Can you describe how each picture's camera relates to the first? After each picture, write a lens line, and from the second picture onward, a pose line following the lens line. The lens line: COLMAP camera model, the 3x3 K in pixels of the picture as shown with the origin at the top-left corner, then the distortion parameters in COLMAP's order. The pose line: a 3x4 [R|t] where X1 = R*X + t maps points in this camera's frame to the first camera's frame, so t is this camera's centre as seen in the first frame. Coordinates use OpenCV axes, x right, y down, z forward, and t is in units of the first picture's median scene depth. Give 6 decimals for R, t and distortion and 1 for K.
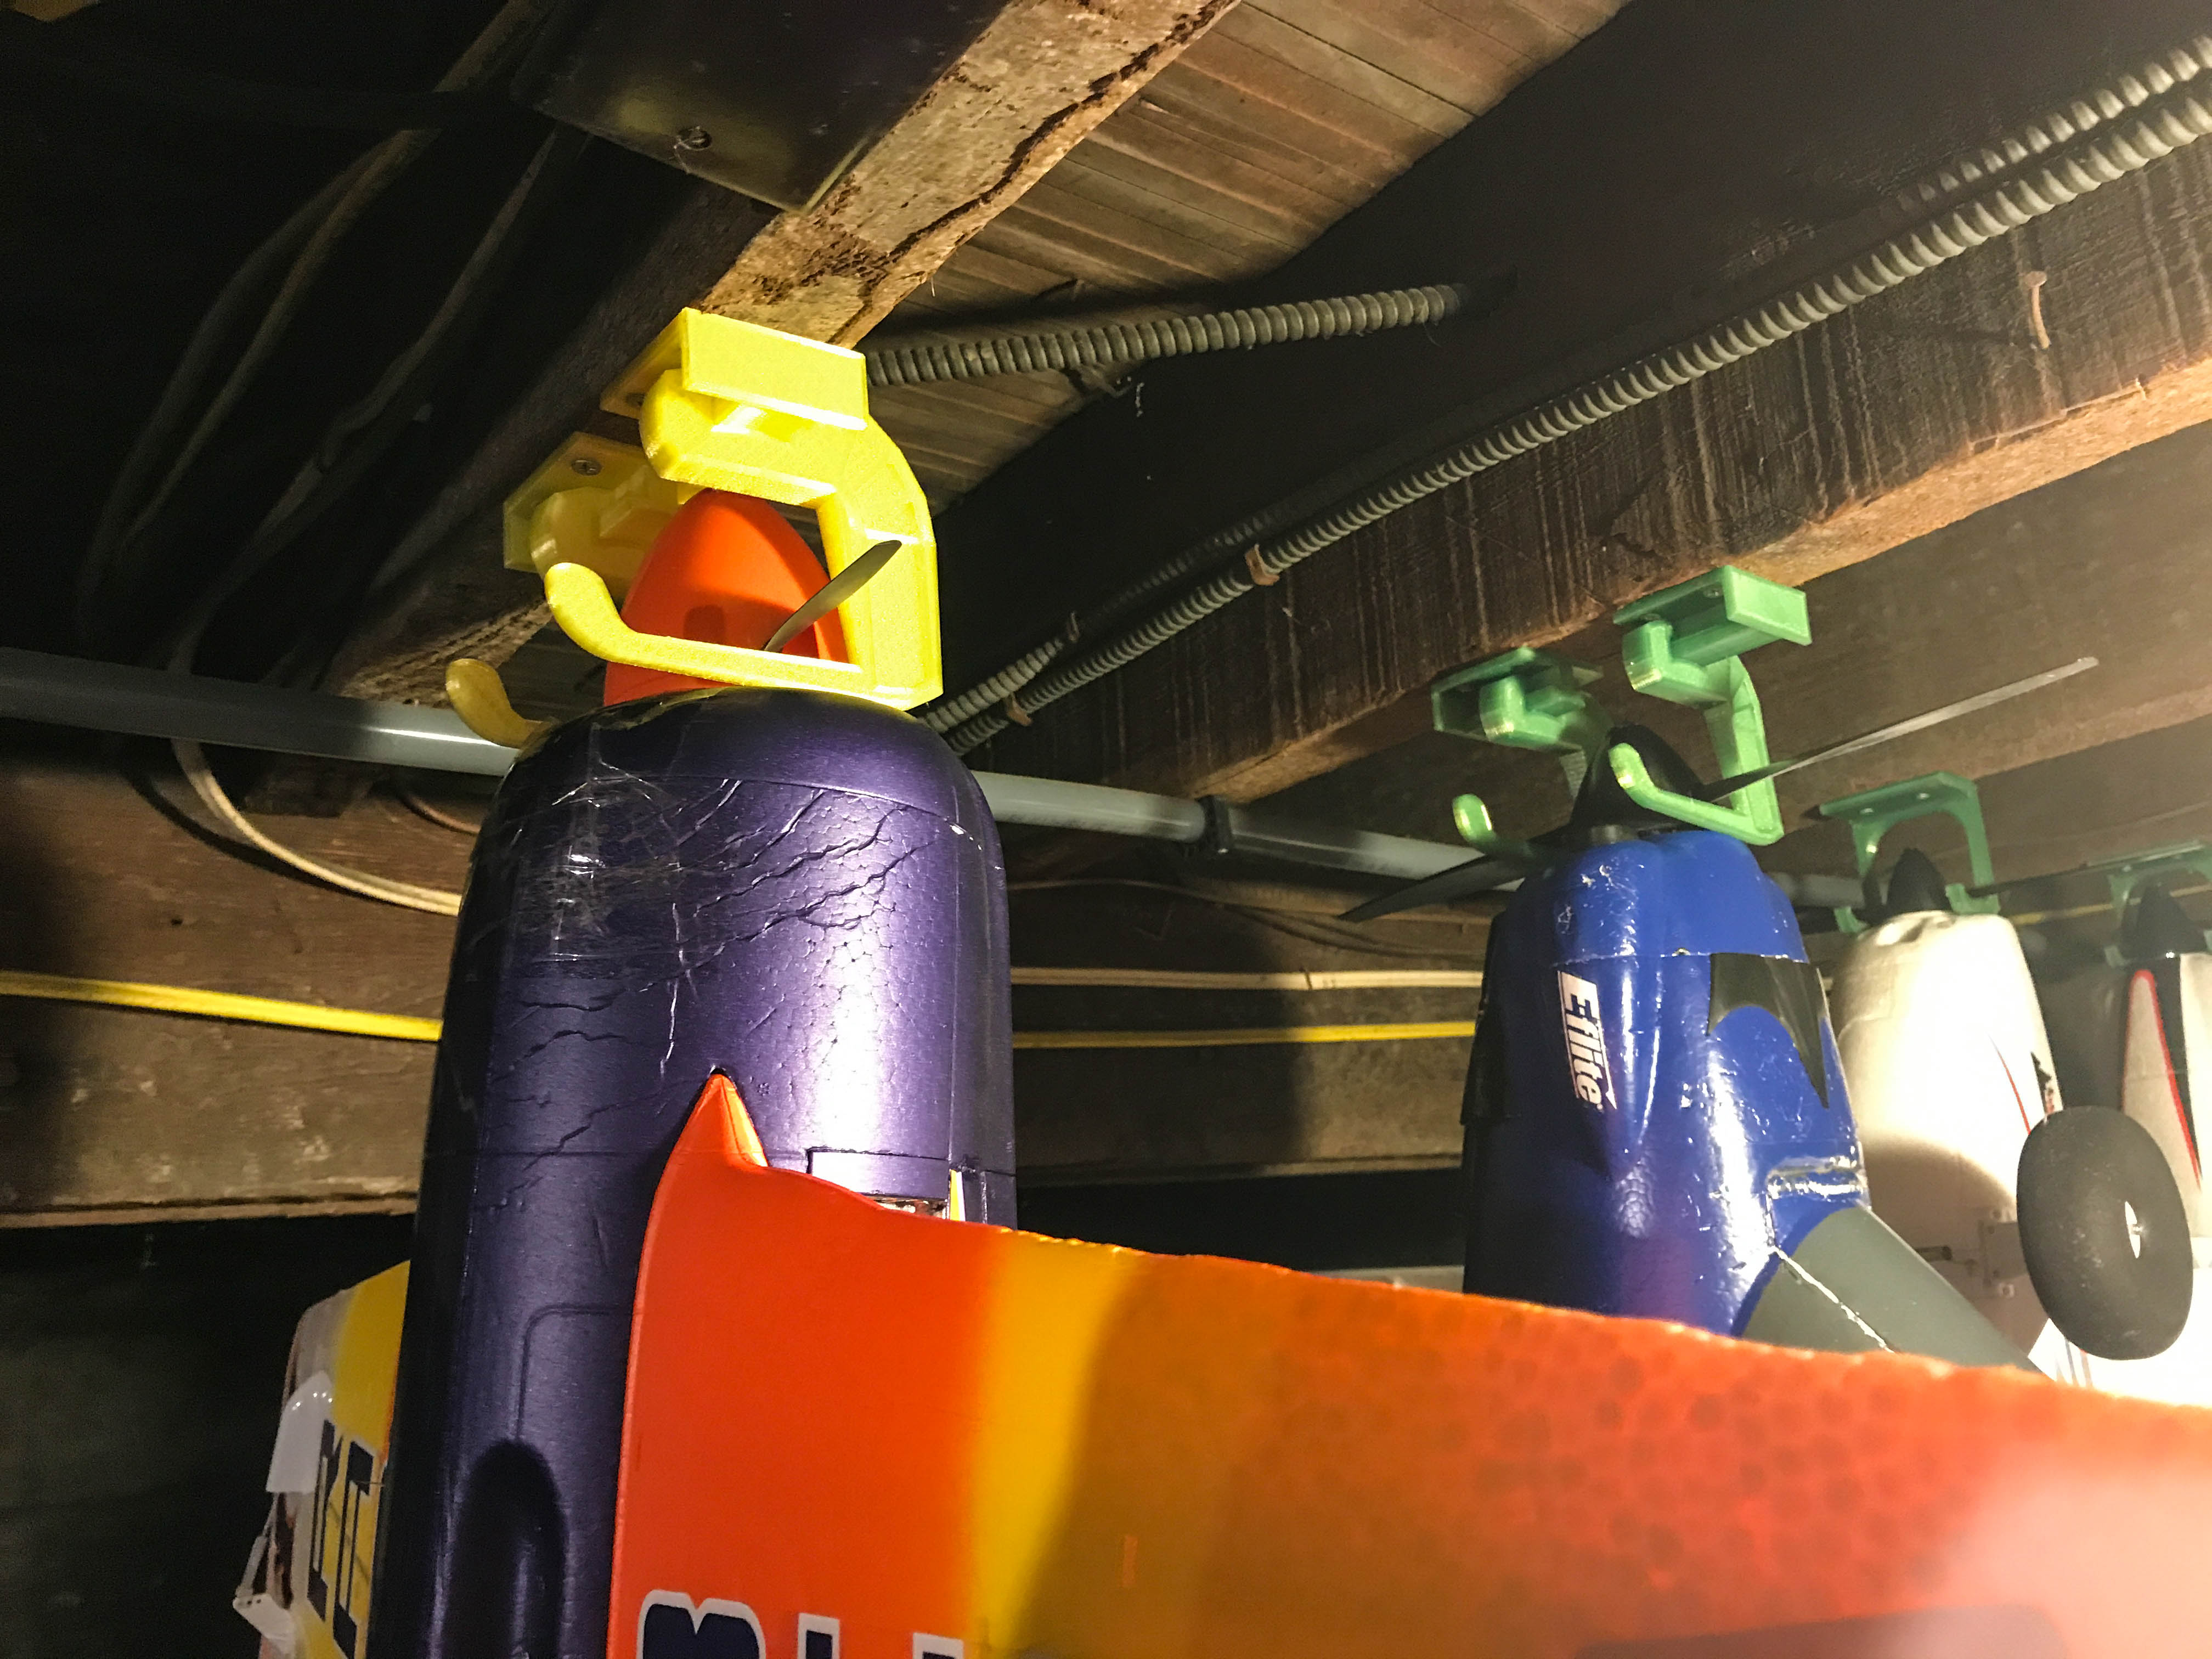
lens RADIAL K [[1783.7, 0, 1106.5], [0, 1783.7, 801.9], [0, 0, 1]] dist [0.006002, -0.007341]
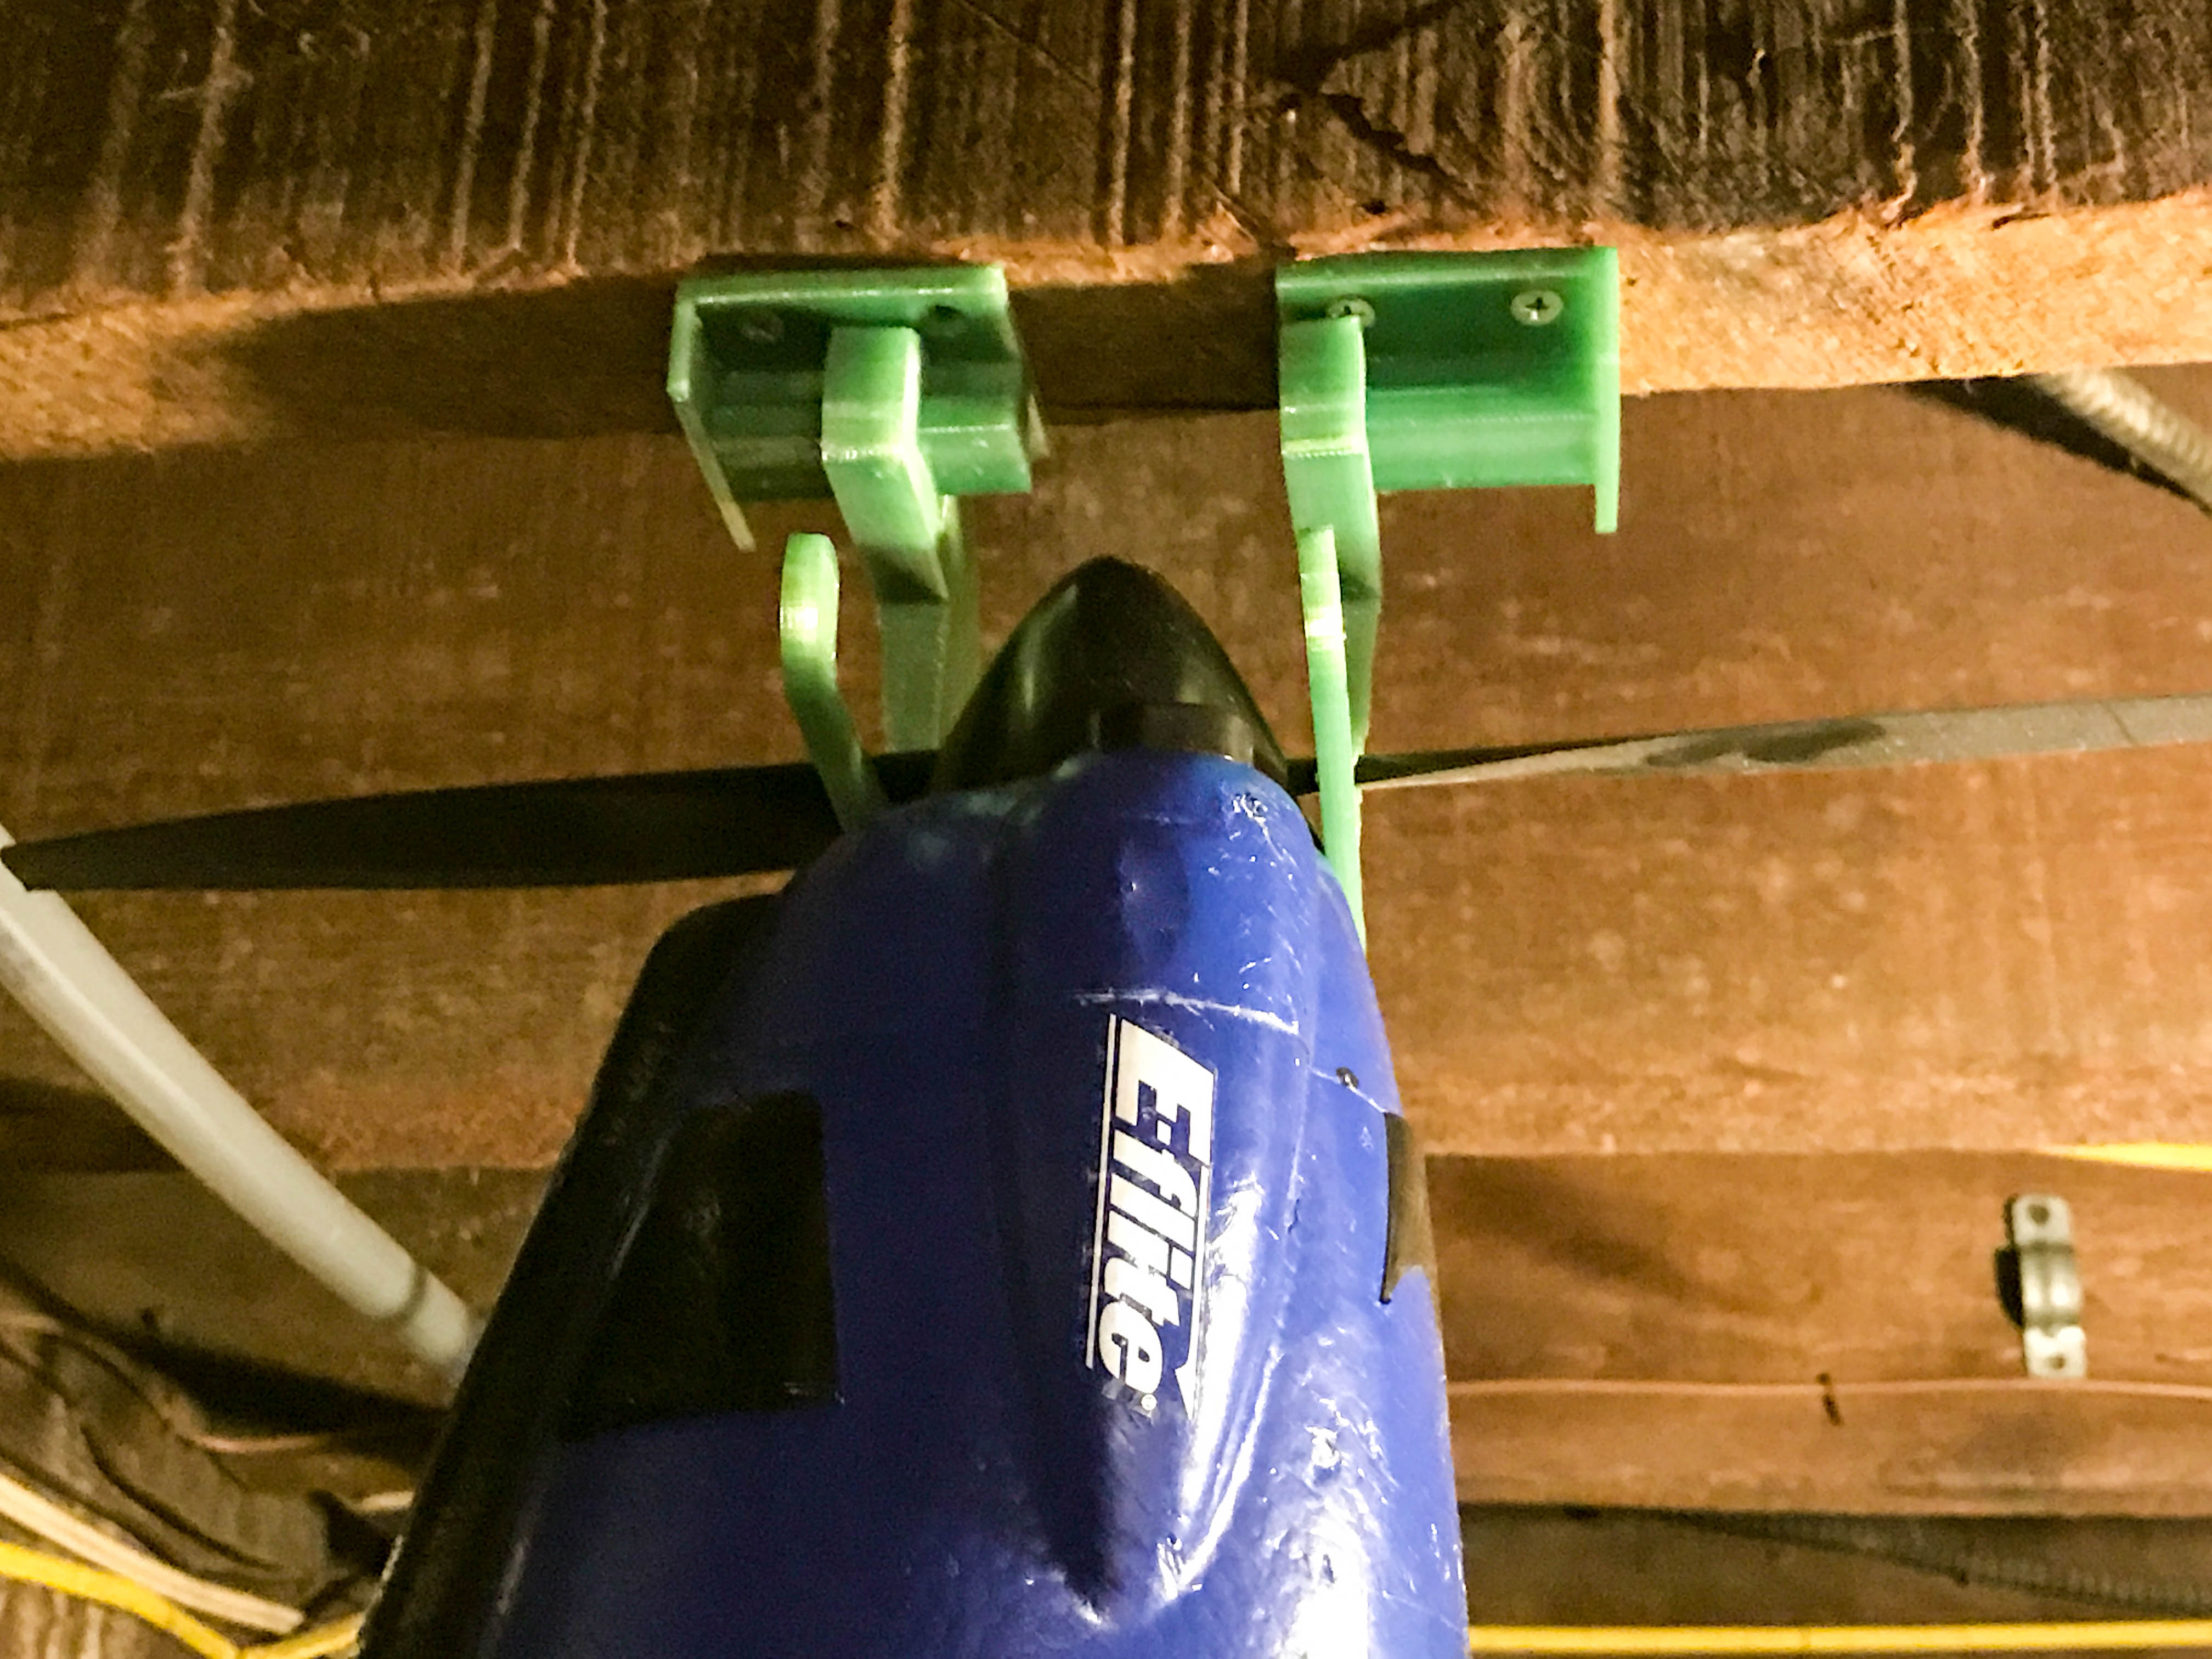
lens RADIAL K [[3610.8, 0, 1040.4], [0, 3610.8, 826.5], [0, 0, 1]] dist [0.208151, -1.146278]
pose [[0.702138, 0.380357, 0.601939, -0.186172], [-0.279977, 0.924756, -0.257758, 0.227279], [-0.654687, 0.012453, 0.755798, 0.422519]]
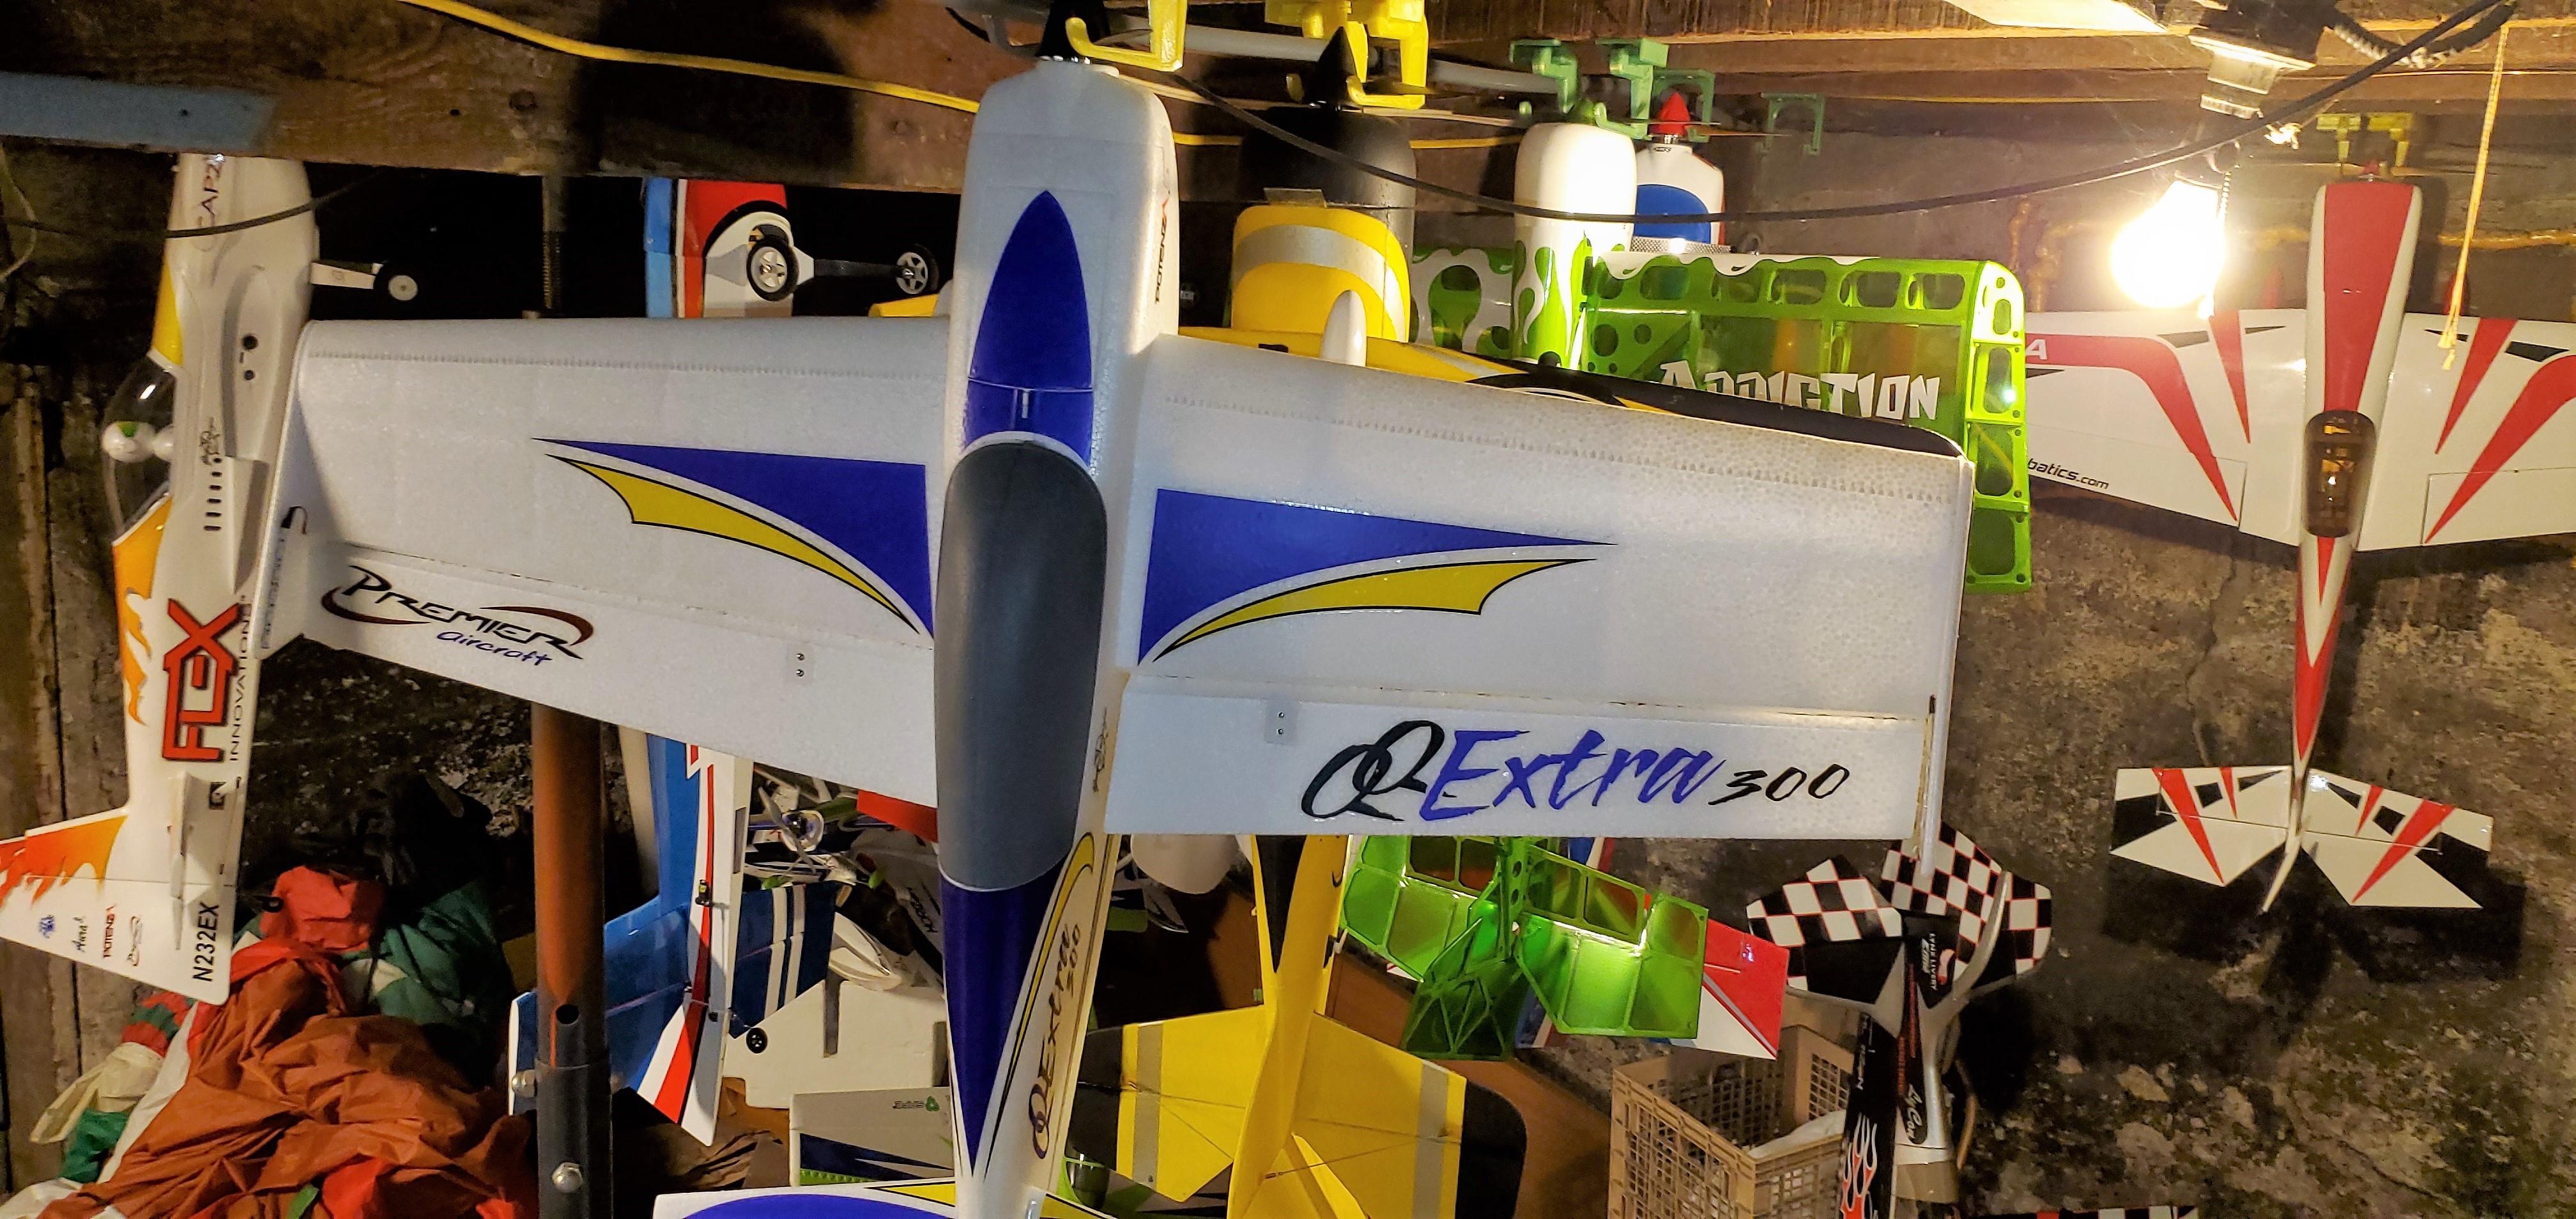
lens RADIAL K [[1859.3, 0, 1282.9], [0, 1859.3, 566.5], [0, 0, 1]] dist [0.001840, 0.000167]
pose [[0.957603, 0.073586, 0.278535, -0.793807], [-0.187012, 0.894213, 0.406705, -0.414384], [-0.219142, -0.441551, 0.870063, -1.464771]]
